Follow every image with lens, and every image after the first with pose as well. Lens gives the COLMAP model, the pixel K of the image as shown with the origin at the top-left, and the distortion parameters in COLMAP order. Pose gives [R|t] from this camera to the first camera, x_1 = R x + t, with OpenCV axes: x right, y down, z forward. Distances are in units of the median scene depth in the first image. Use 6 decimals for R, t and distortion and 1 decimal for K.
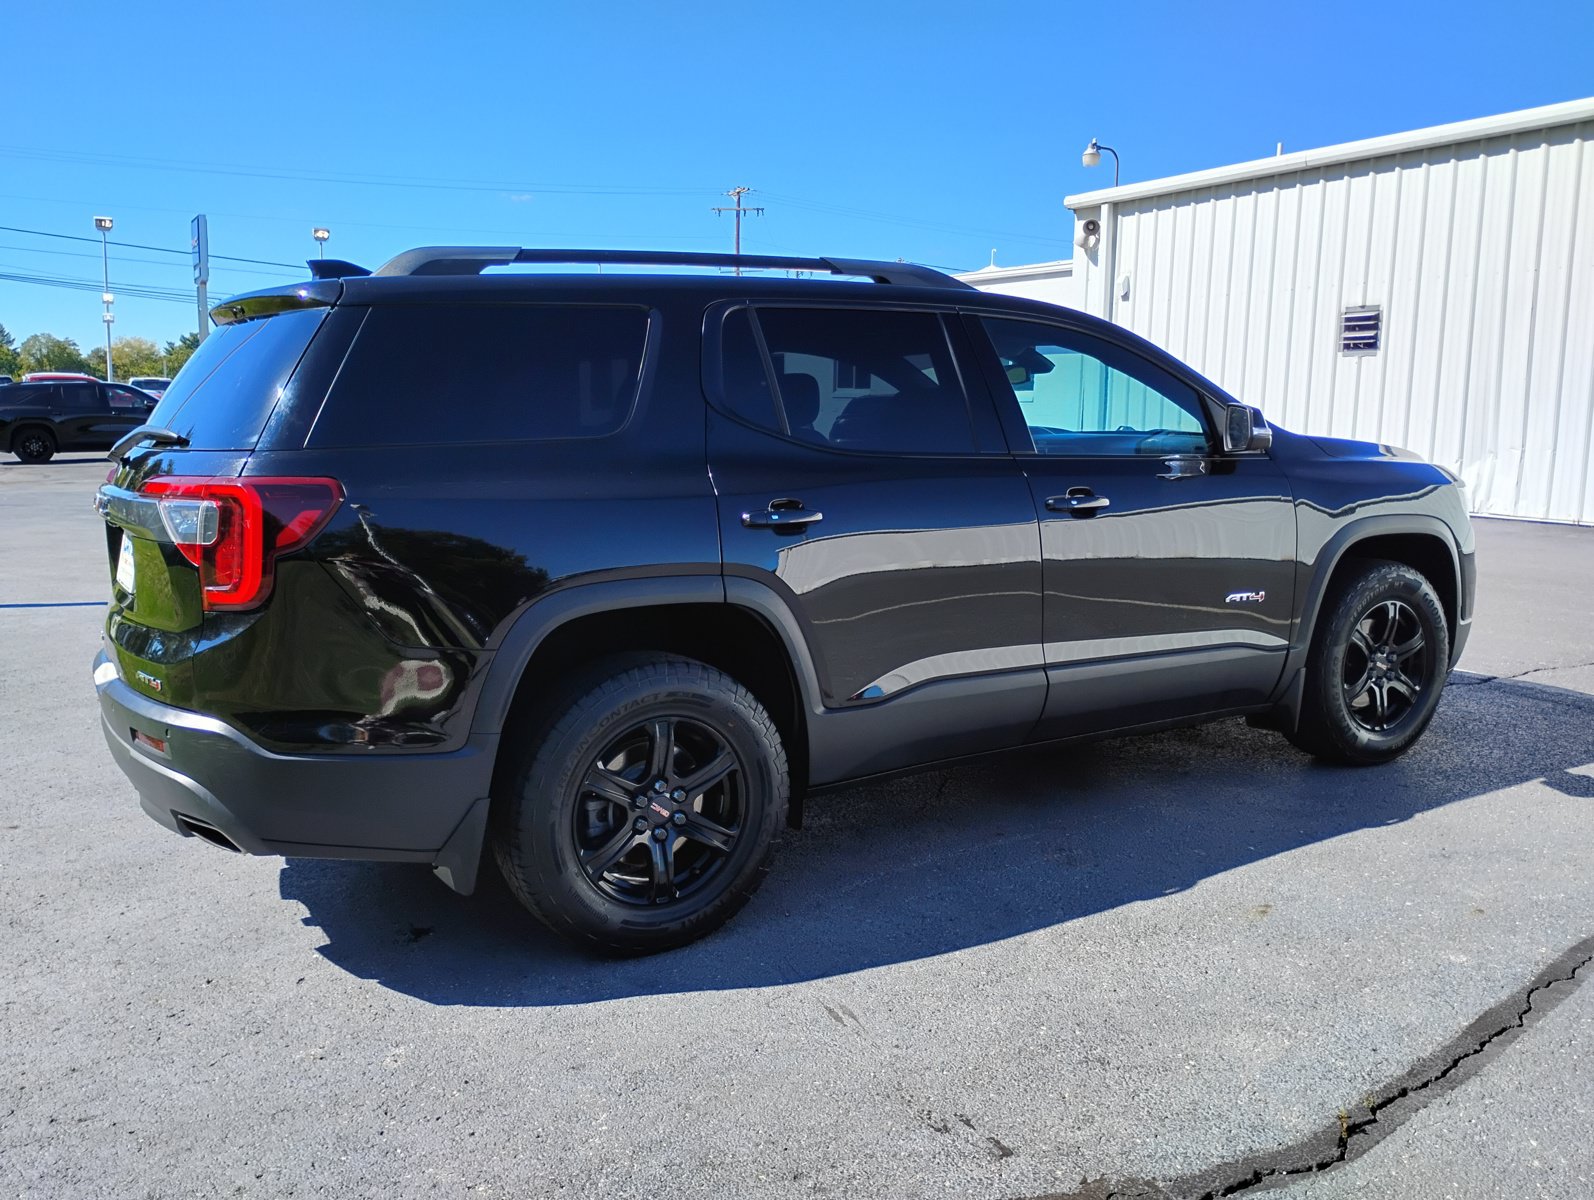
lens RADIAL K [[1321.3, 0, 793.9], [0, 1321.3, 598.4], [0, 0, 1]] dist [0.071178, -0.092695]
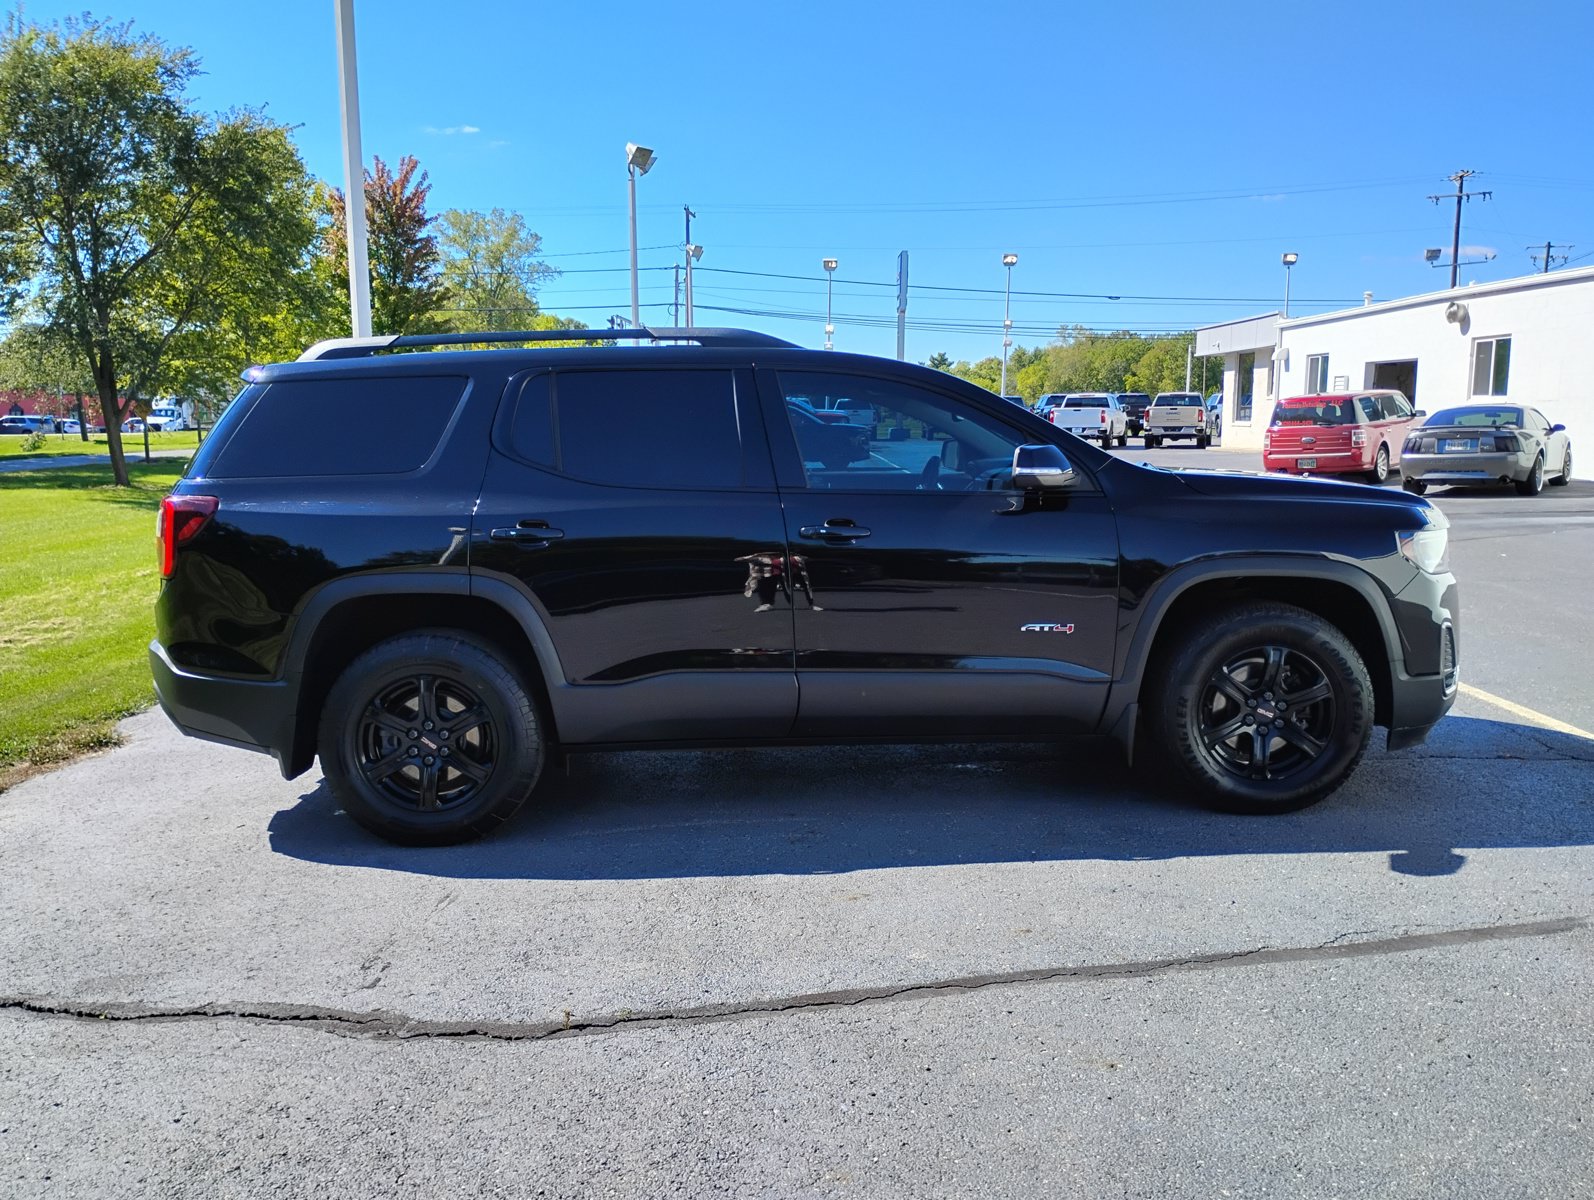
lens RADIAL K [[1321.3, 0, 793.9], [0, 1321.3, 598.4], [0, 0, 1]] dist [0.071178, -0.092695]
pose [[0.863176, 0.061569, -0.501136, 0.896504], [-0.065266, 0.997816, 0.010175, -0.028401], [0.500668, 0.023924, 0.865309, -0.007070]]
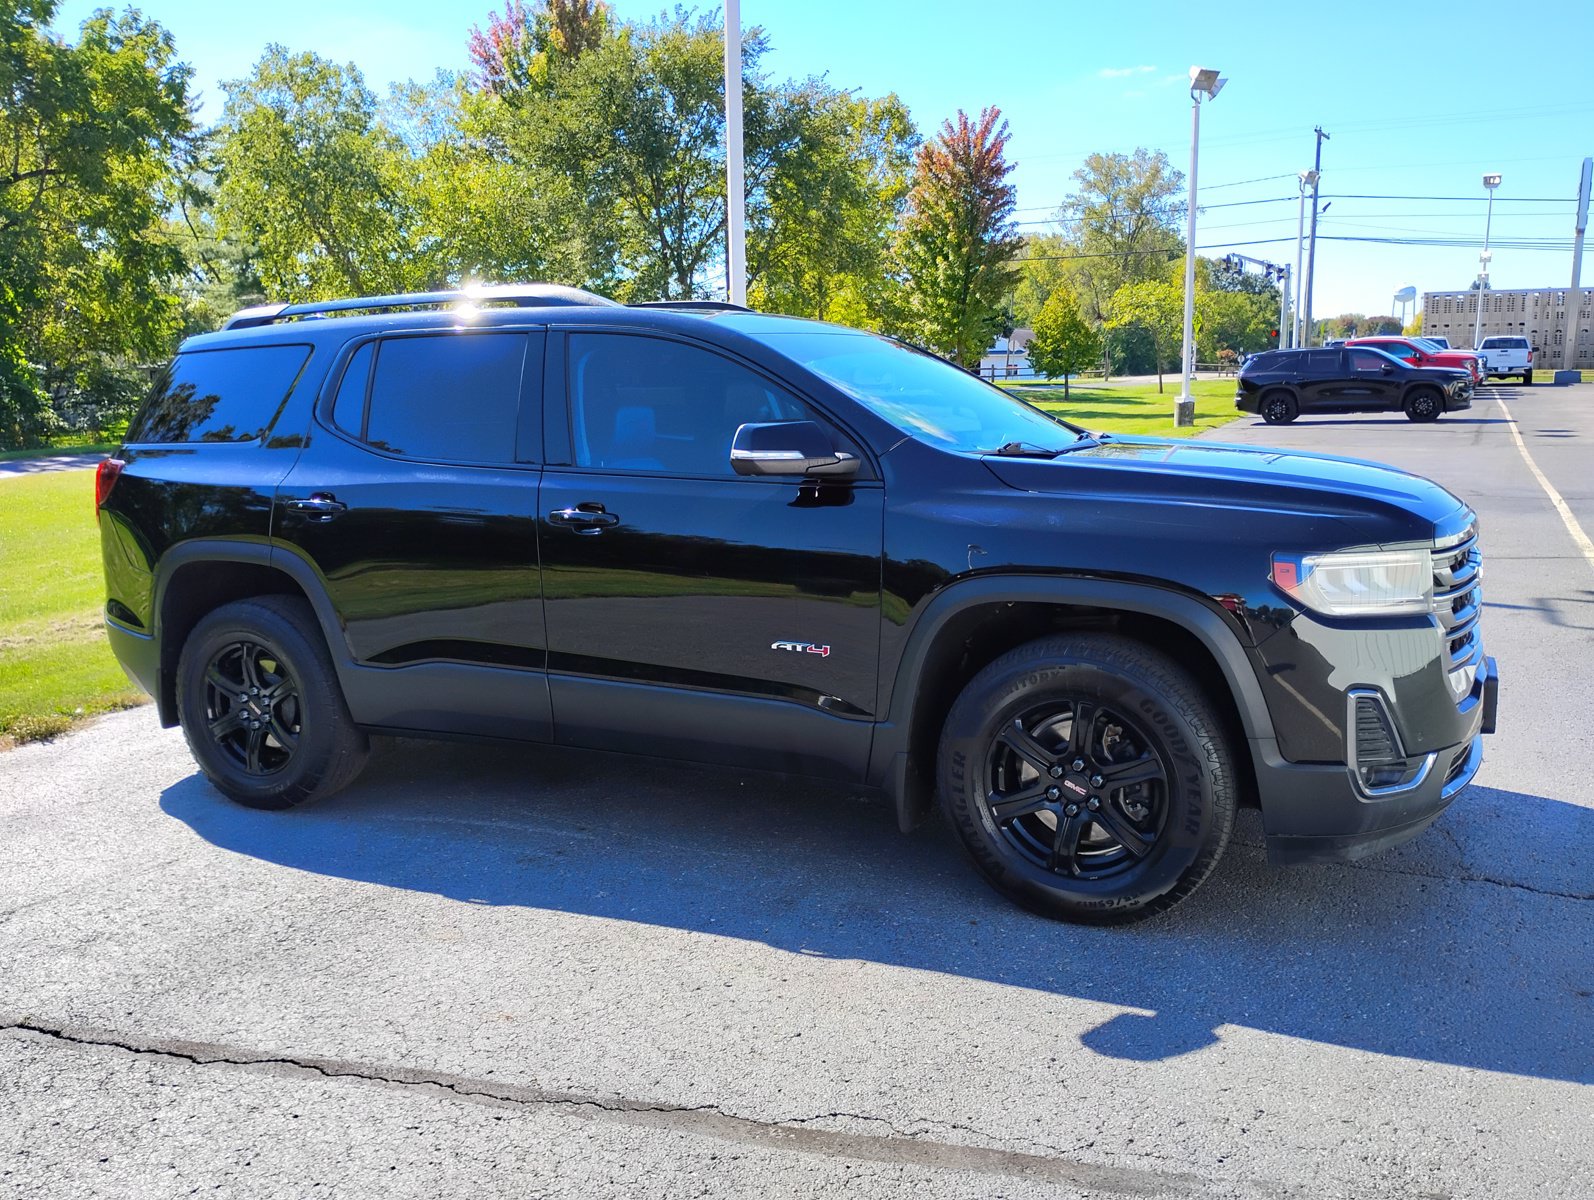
lens RADIAL K [[1321.3, 0, 793.9], [0, 1321.3, 598.4], [0, 0, 1]] dist [0.071178, -0.092695]
pose [[0.532949, 0.132184, -0.835759, 1.350653], [-0.104734, 0.990432, 0.089860, -0.140171], [0.839641, 0.039641, 0.541694, 0.700218]]
